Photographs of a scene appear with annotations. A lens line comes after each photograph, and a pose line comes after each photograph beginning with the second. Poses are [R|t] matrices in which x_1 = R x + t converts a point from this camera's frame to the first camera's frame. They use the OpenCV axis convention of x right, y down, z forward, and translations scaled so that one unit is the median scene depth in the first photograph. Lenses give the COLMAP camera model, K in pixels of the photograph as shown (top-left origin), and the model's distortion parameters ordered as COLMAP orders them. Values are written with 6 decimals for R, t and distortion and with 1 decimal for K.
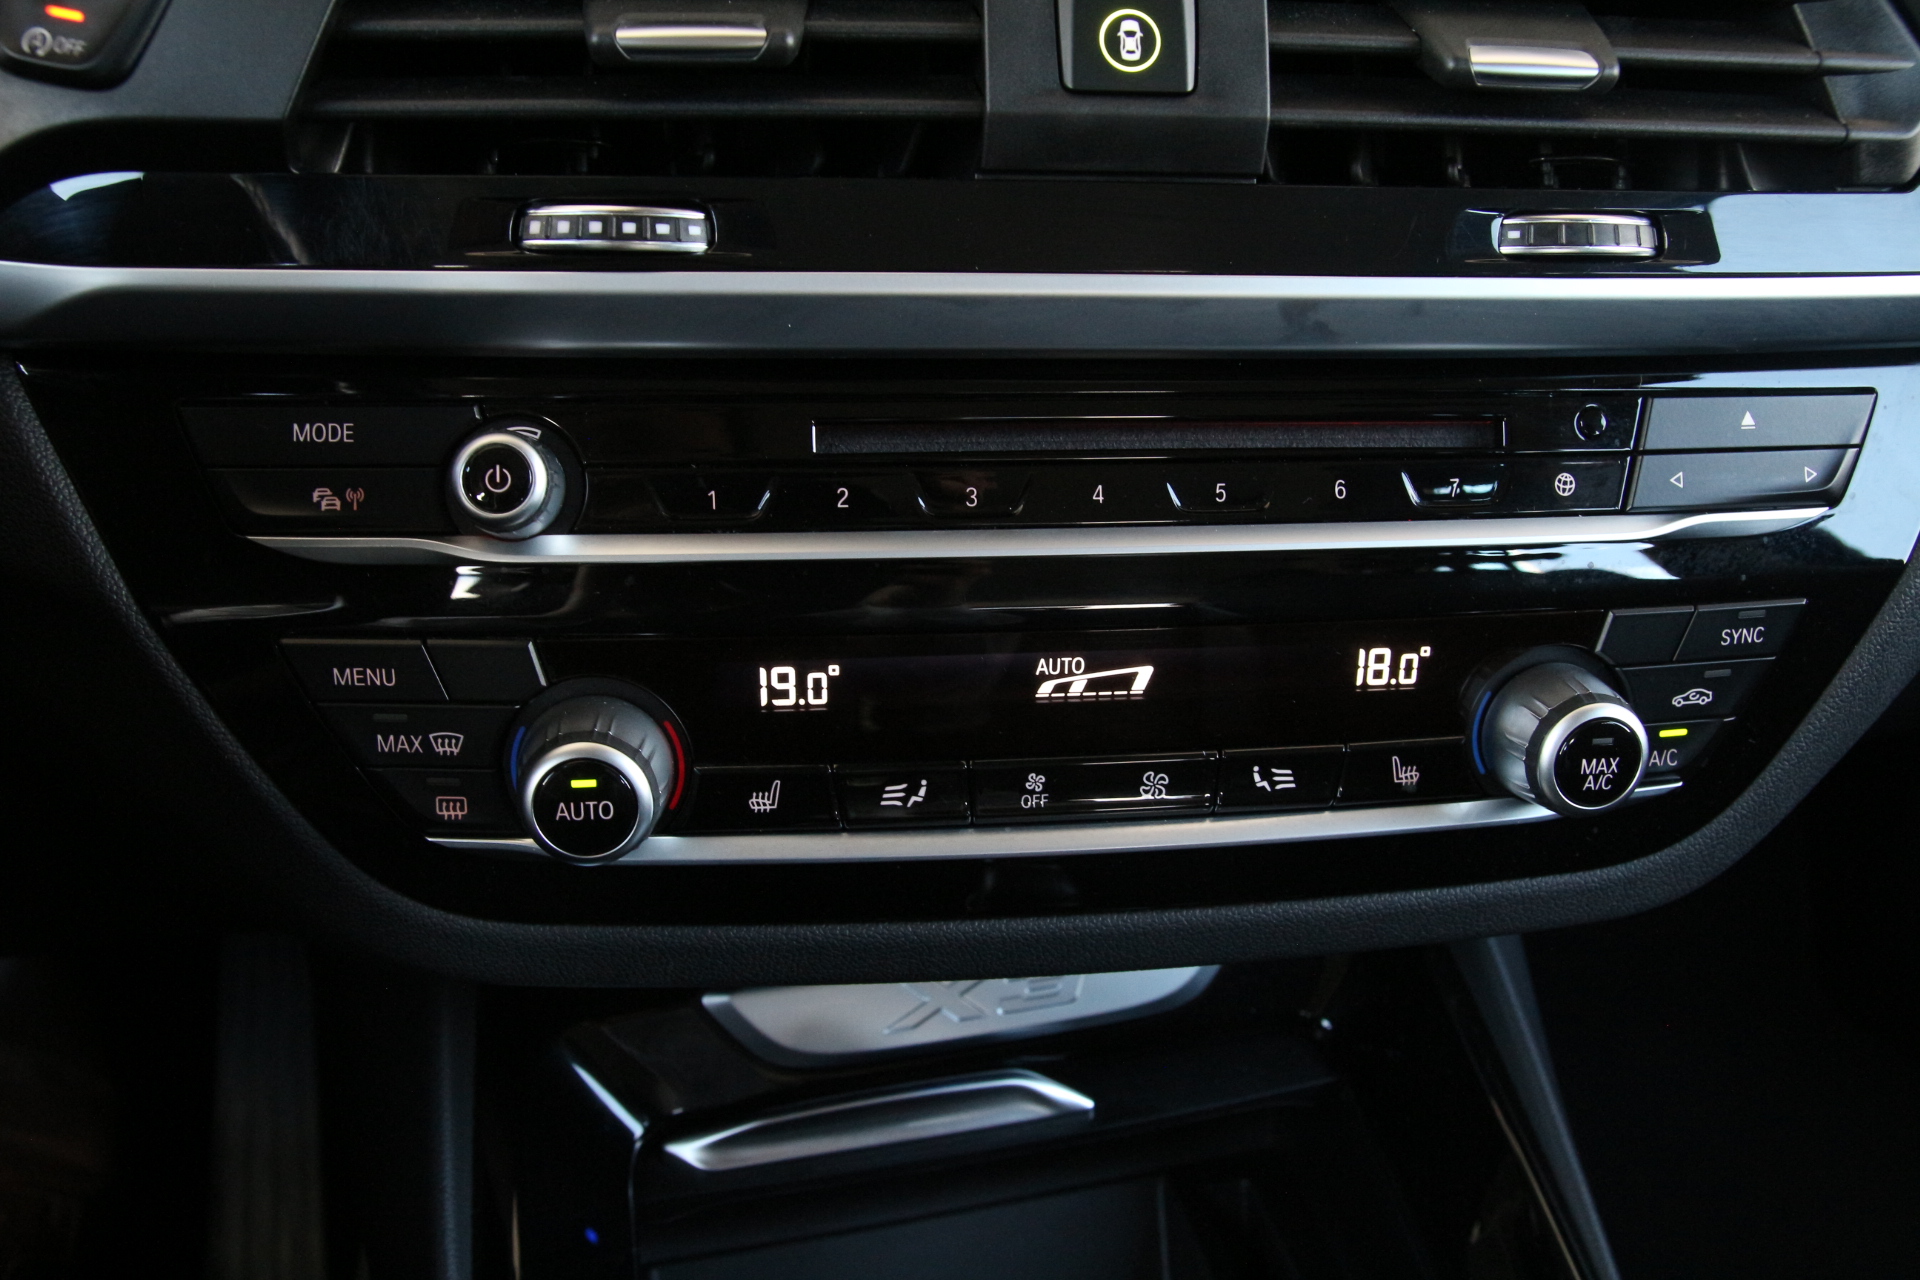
lens RADIAL K [[1580.3, 0, 937.6], [0, 1580.3, 673.9], [0, 0, 1]] dist [-0.028362, -0.003702]
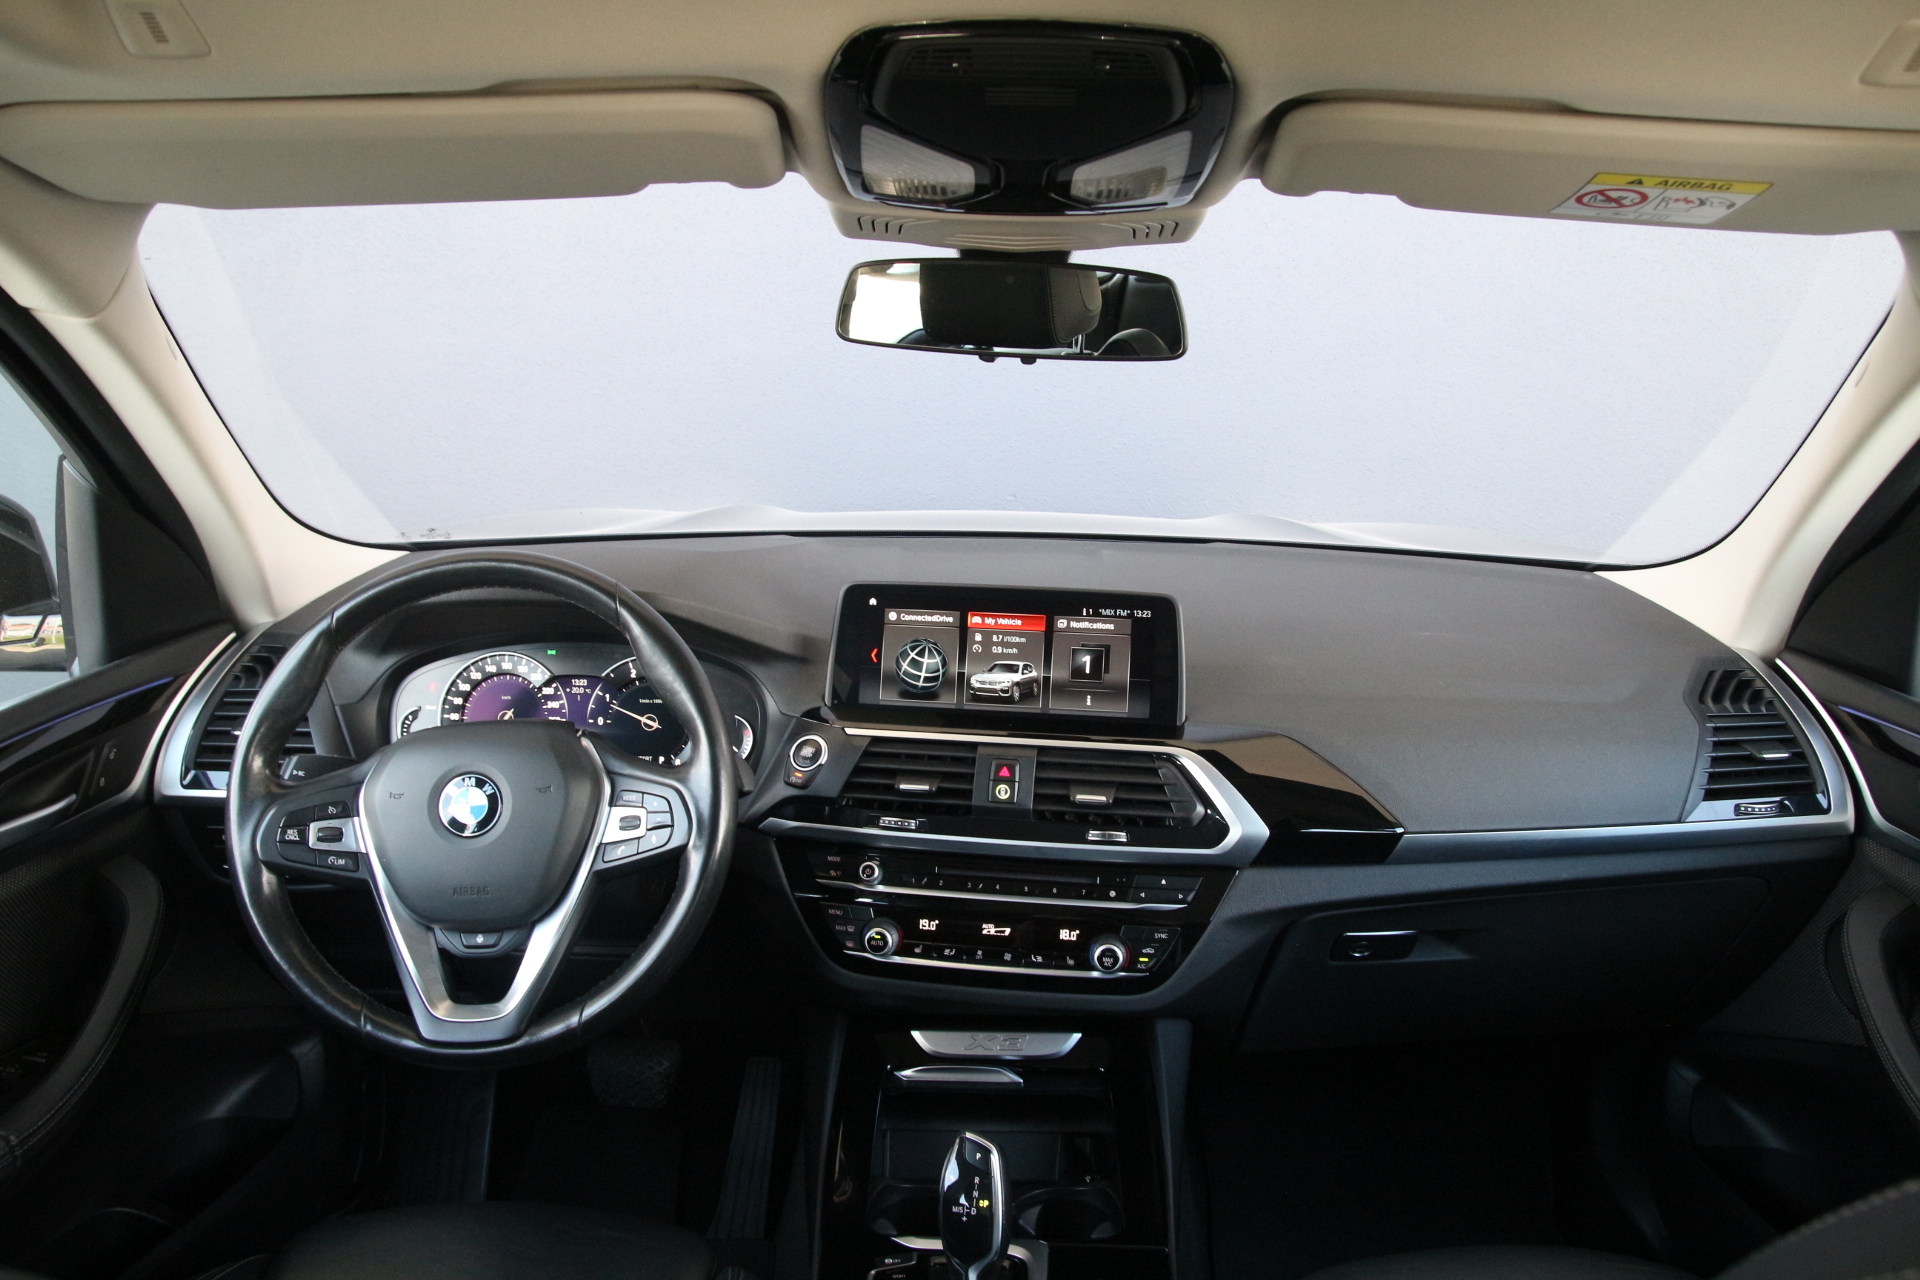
lens RADIAL K [[1522.4, 0, 967.1], [0, 1522.4, 644.4], [0, 0, 1]] dist [-0.097467, 0.031374]
pose [[0.953980, 0.038509, -0.297387, 1.332357], [-0.116790, 0.961127, -0.250191, 0.325235], [0.276192, 0.273409, 0.921393, -3.303472]]
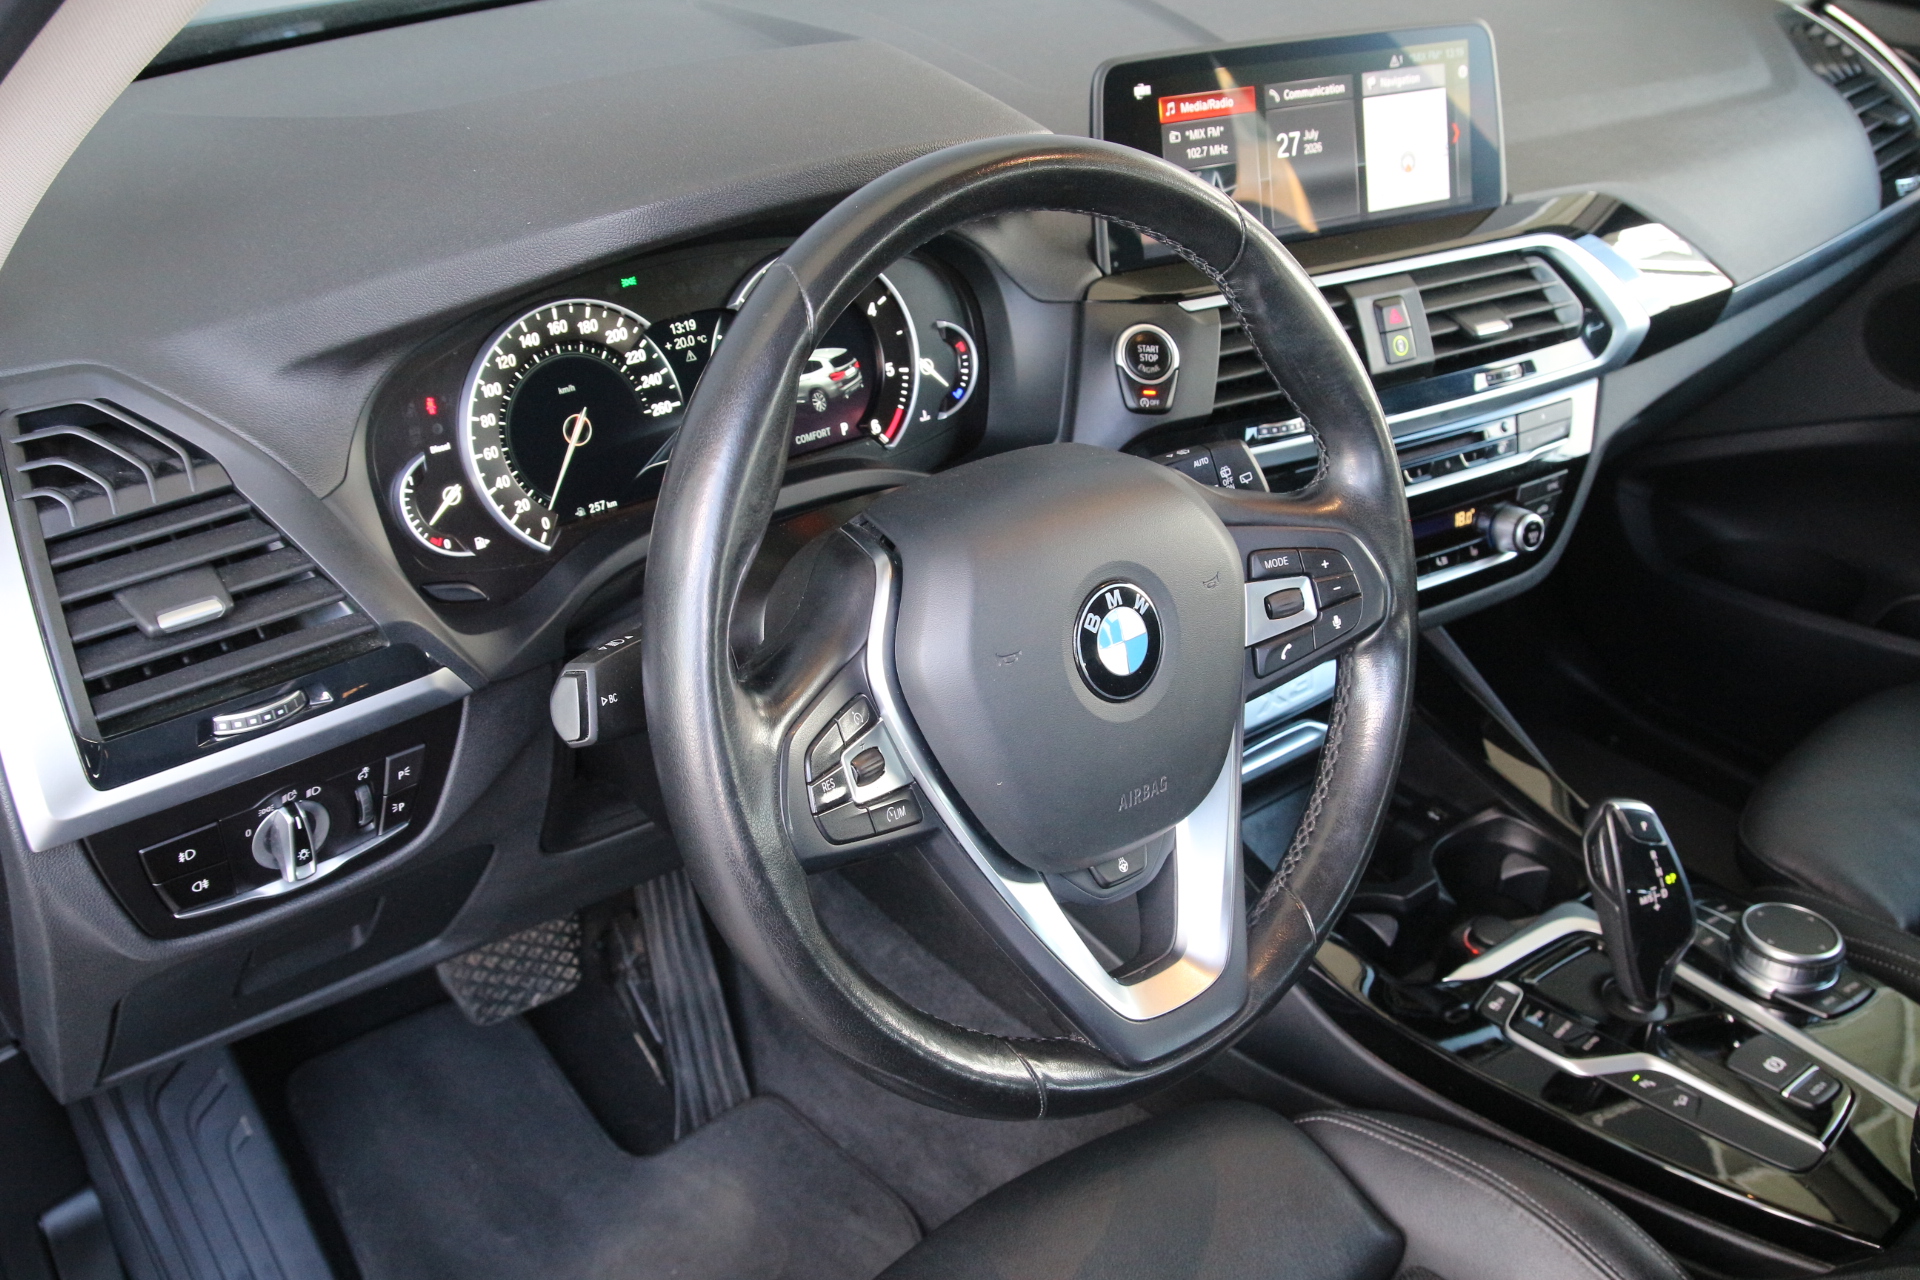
lens RADIAL K [[1926.1, 0, 960.9], [0, 1926.1, 631.4], [0, 0, 1]] dist [-0.025648, 0.000000]
pose [[0.905249, -0.207118, 0.370981, -2.266486], [0.186311, 0.978220, 0.091511, -0.347852], [-0.381855, -0.013722, 0.924120, -2.320422]]
